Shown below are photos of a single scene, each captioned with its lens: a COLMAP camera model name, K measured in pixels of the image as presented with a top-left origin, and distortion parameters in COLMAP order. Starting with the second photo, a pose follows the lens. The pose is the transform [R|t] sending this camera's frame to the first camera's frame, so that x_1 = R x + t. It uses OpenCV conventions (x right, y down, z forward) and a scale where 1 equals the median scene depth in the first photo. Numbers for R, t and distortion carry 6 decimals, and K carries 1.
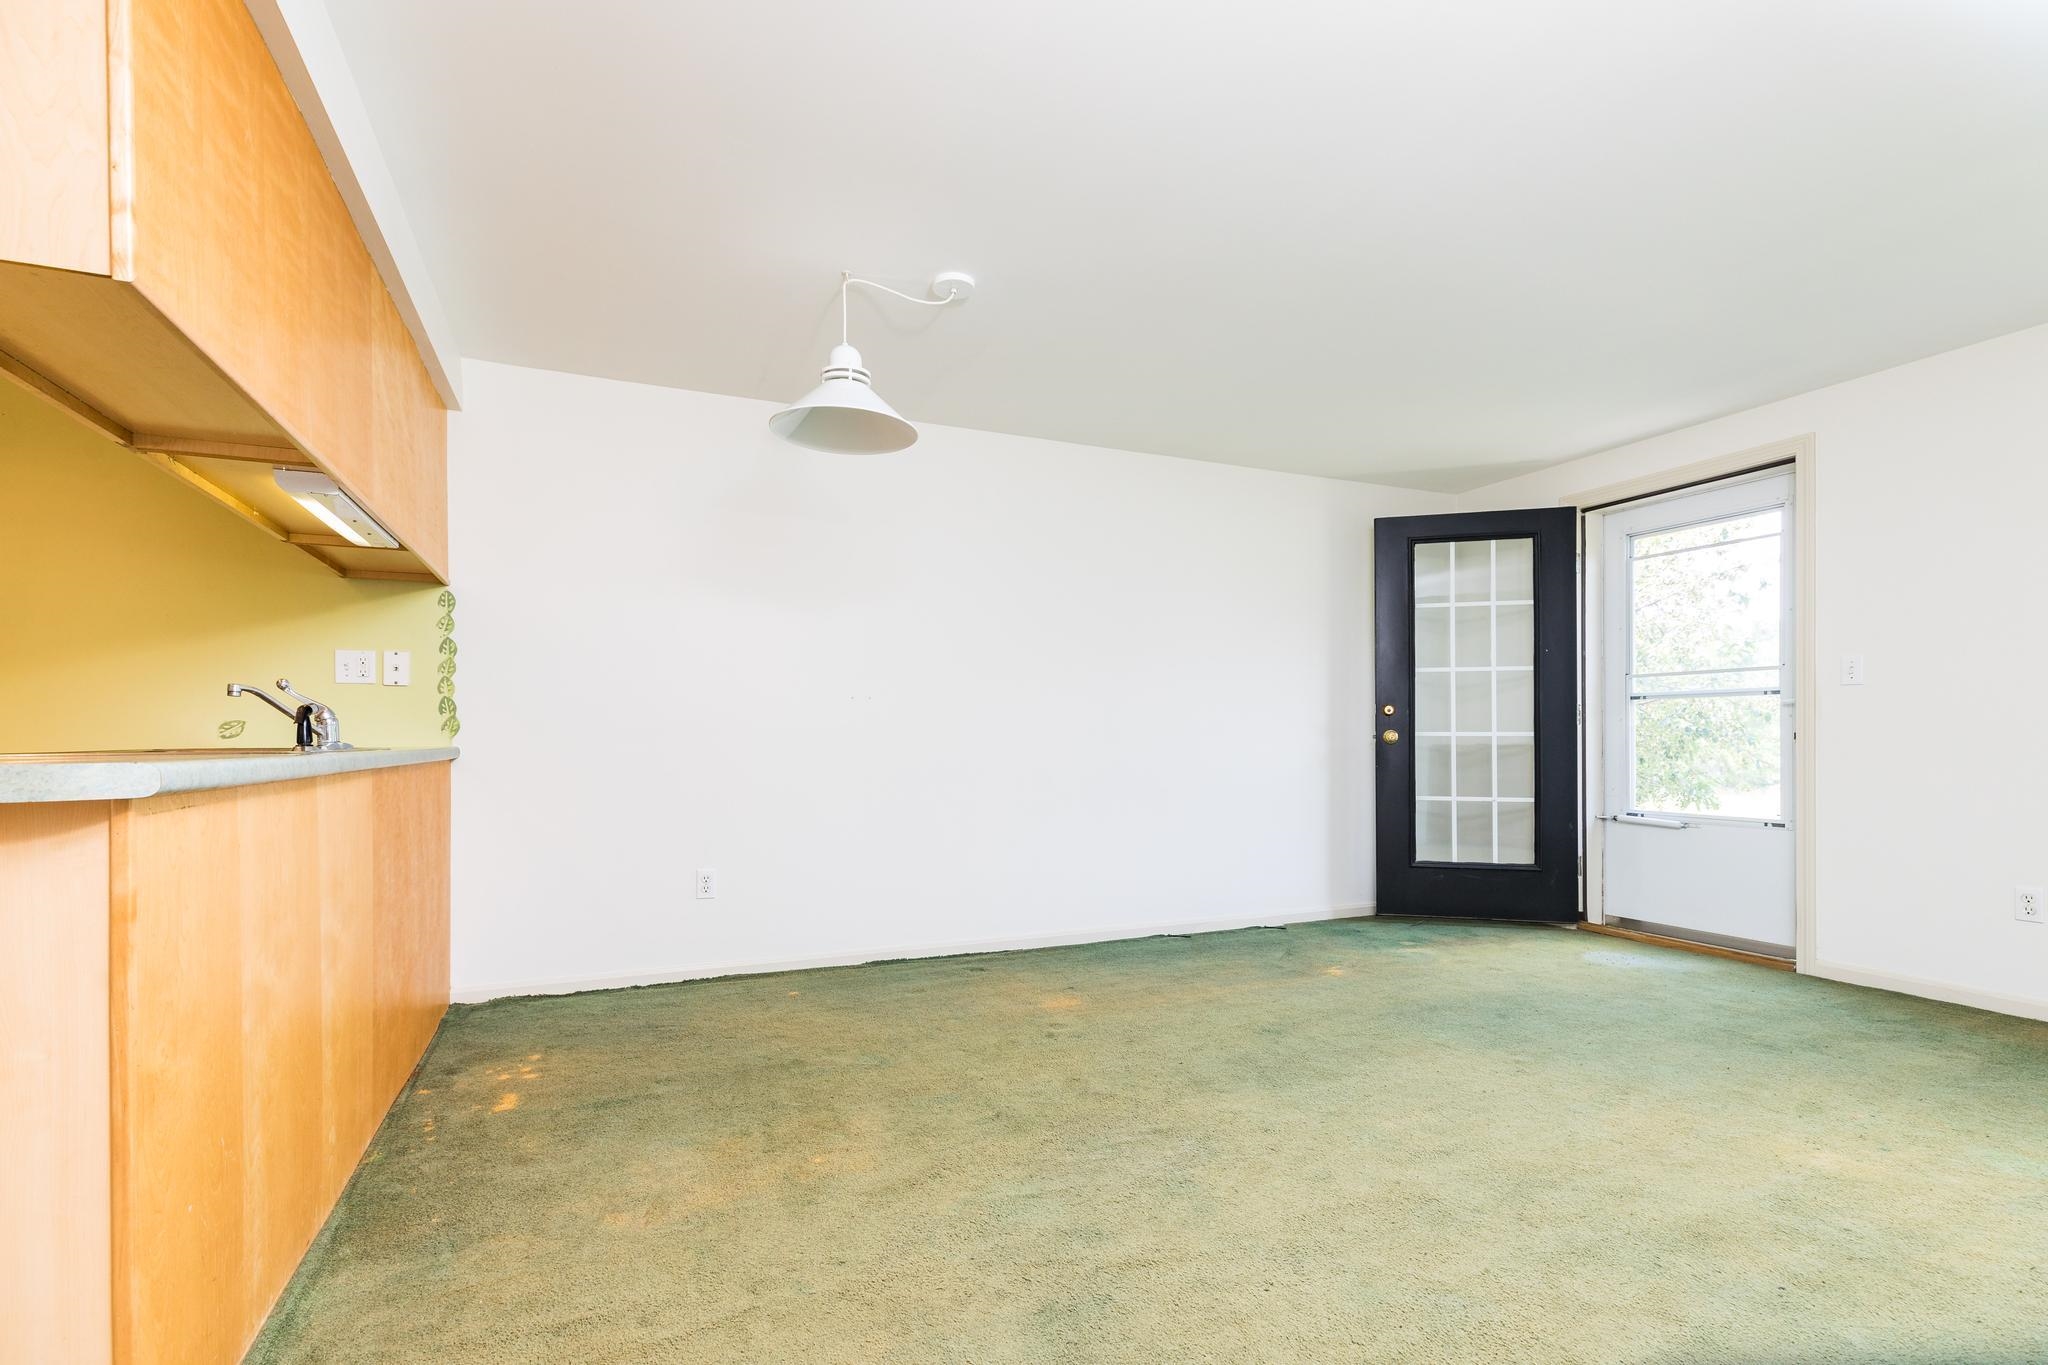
lens RADIAL K [[935.5, 0, 985.7], [0, 935.5, 741.4], [0, 0, 1]] dist [0.008099, -0.001554]
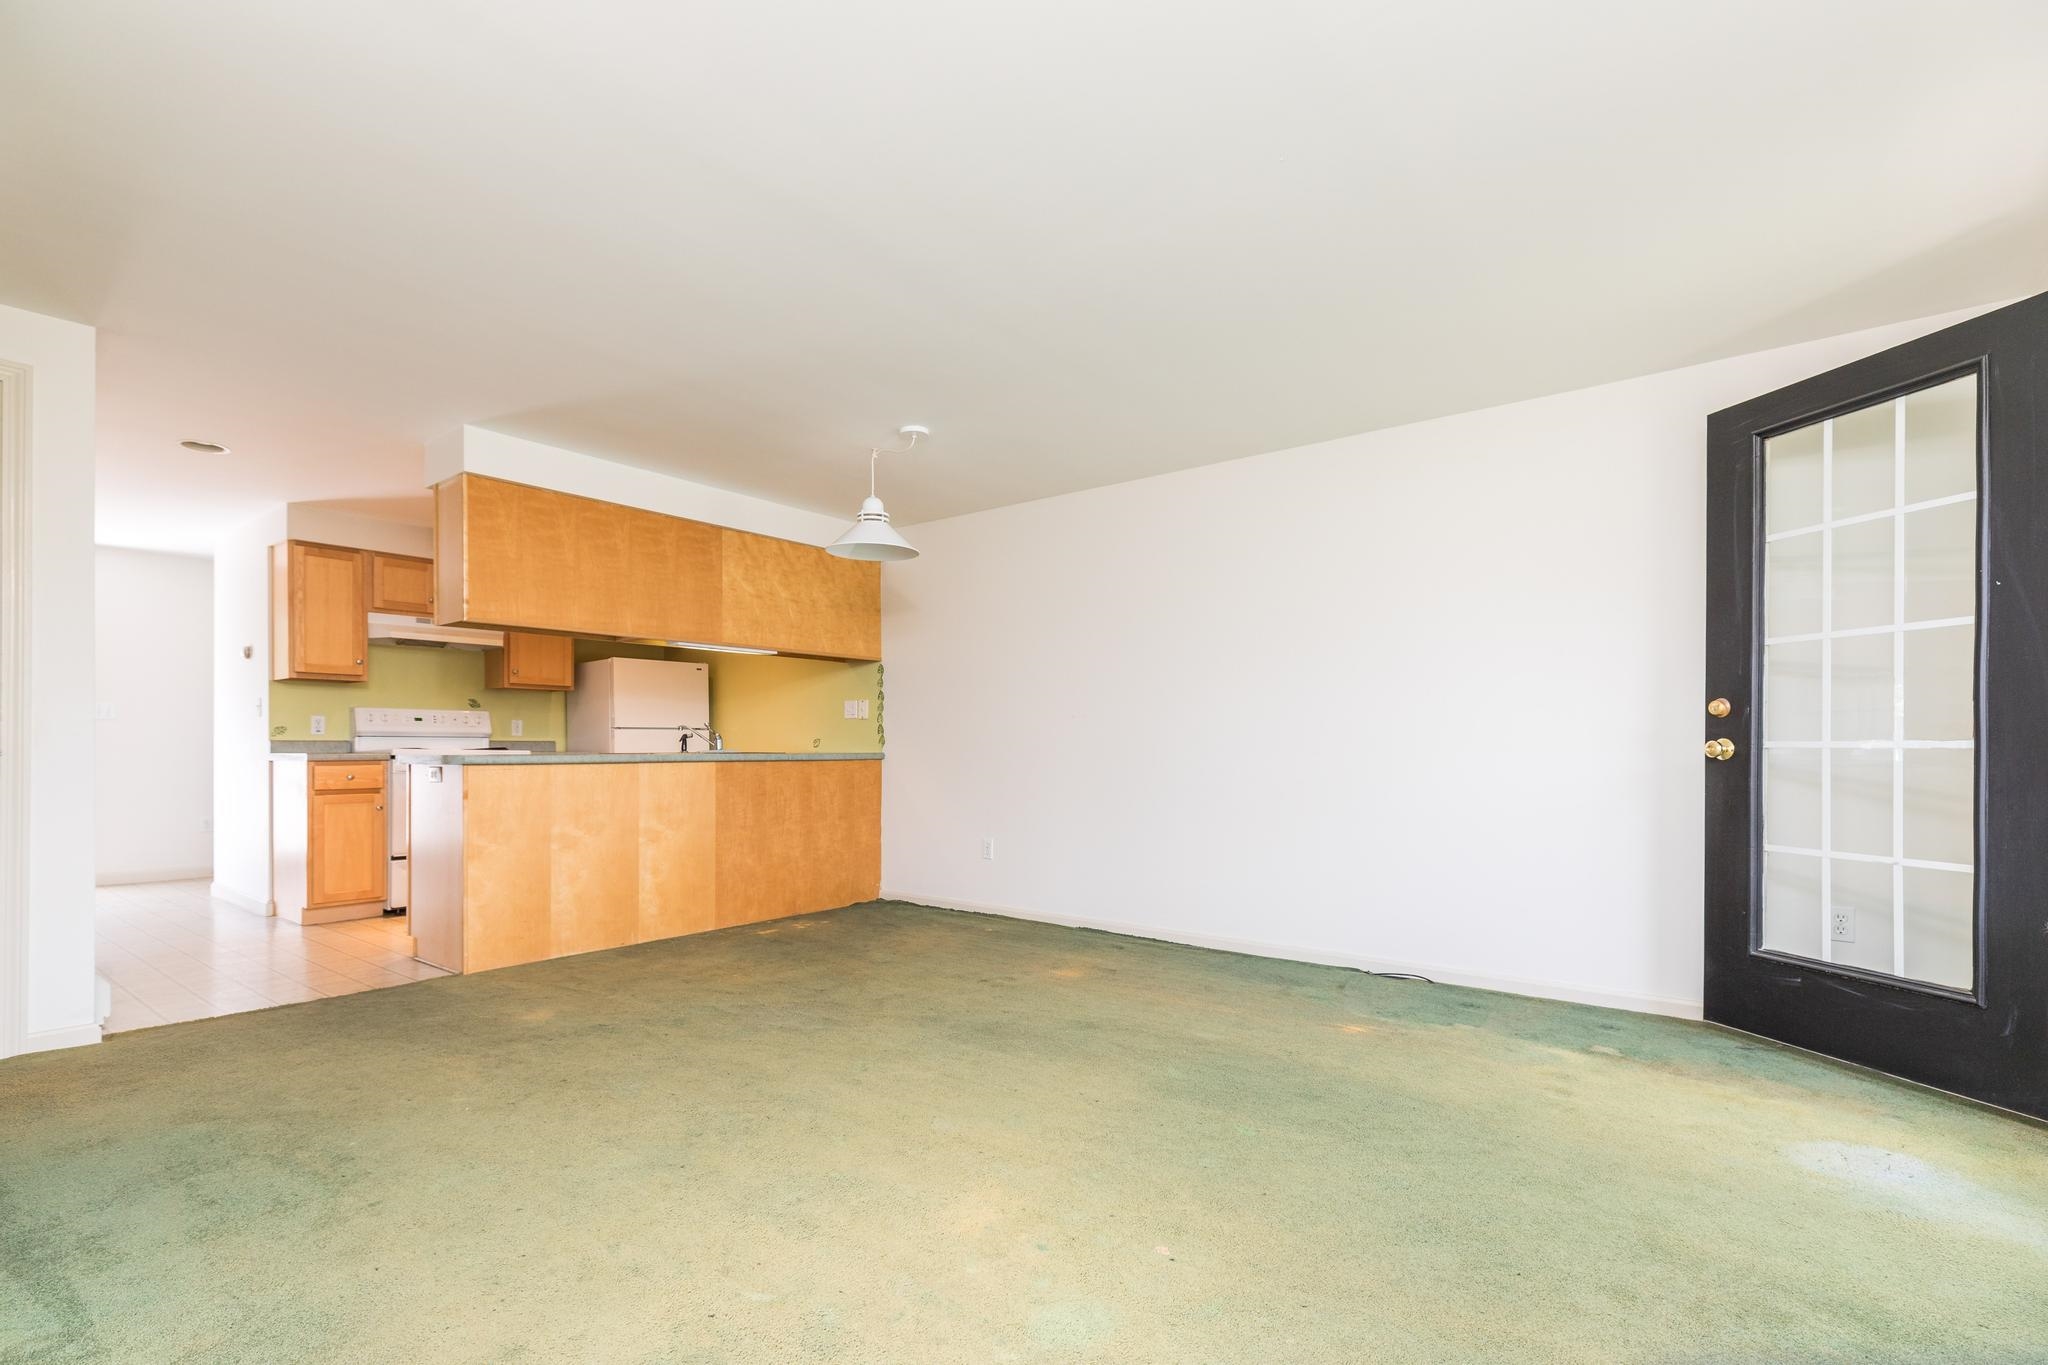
lens RADIAL K [[935.5, 0, 1005.6], [0, 935.5, 756.0], [0, 0, 1]] dist [0.008099, -0.001554]
pose [[0.479452, 0.009620, -0.877515, 0.908082], [-0.007152, 0.999950, 0.007055, -0.001825], [0.877539, 0.002893, 0.479497, 0.308499]]
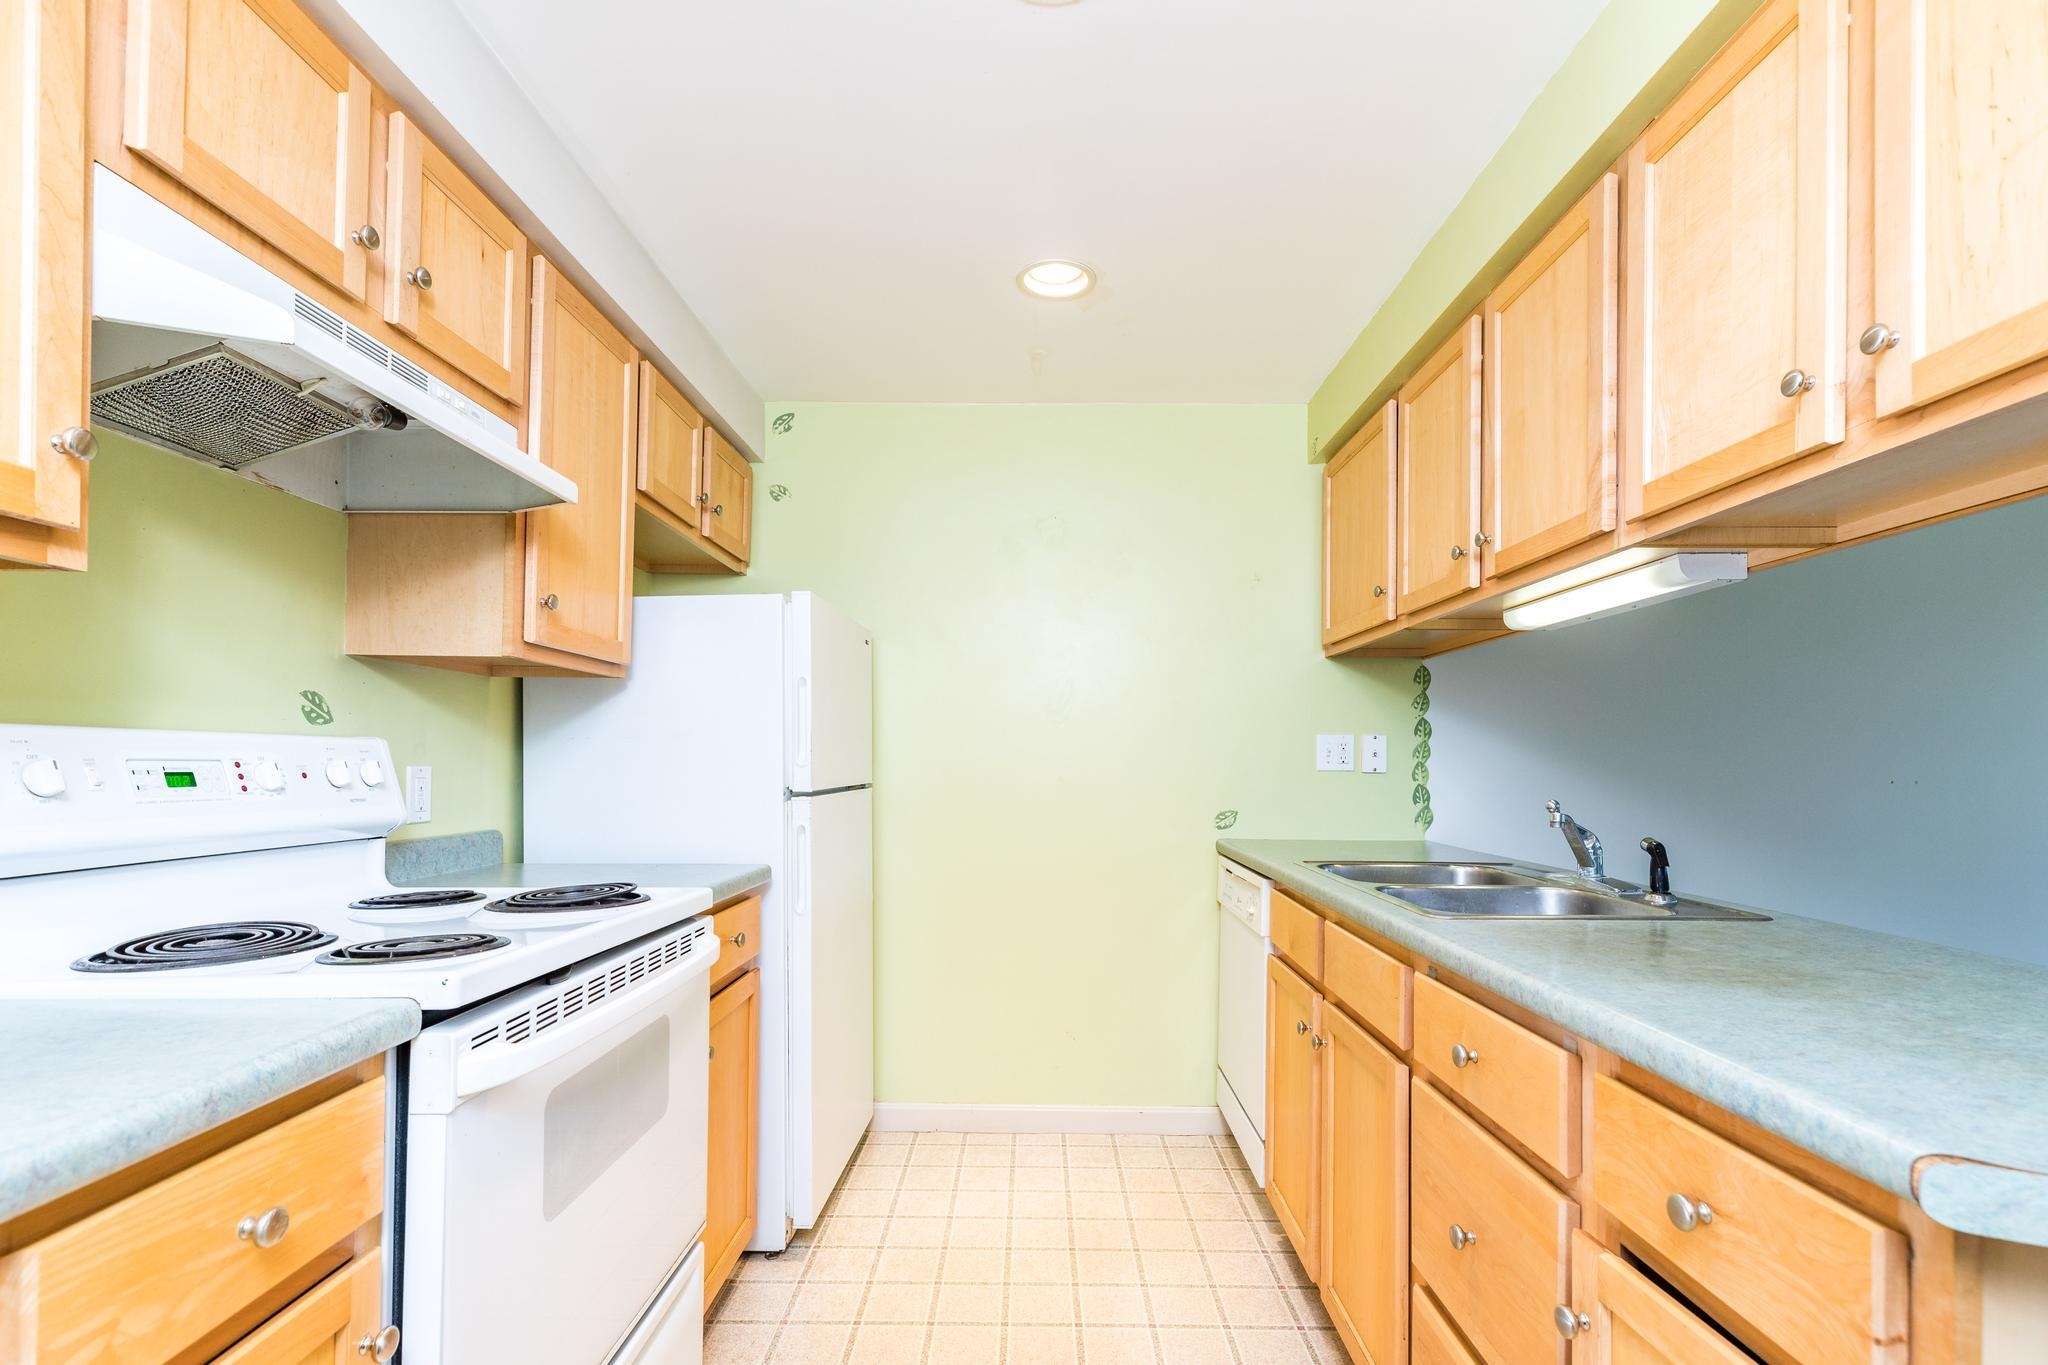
lens RADIAL K [[935.5, 0, 1043.4], [0, 935.5, 756.9], [0, 0, 1]] dist [0.008099, -0.001554]
pose [[0.920059, 0.007356, -0.391710, -0.469594], [-0.012533, 0.999865, -0.010663, -0.050574], [0.391579, 0.014720, 0.920027, 0.031032]]
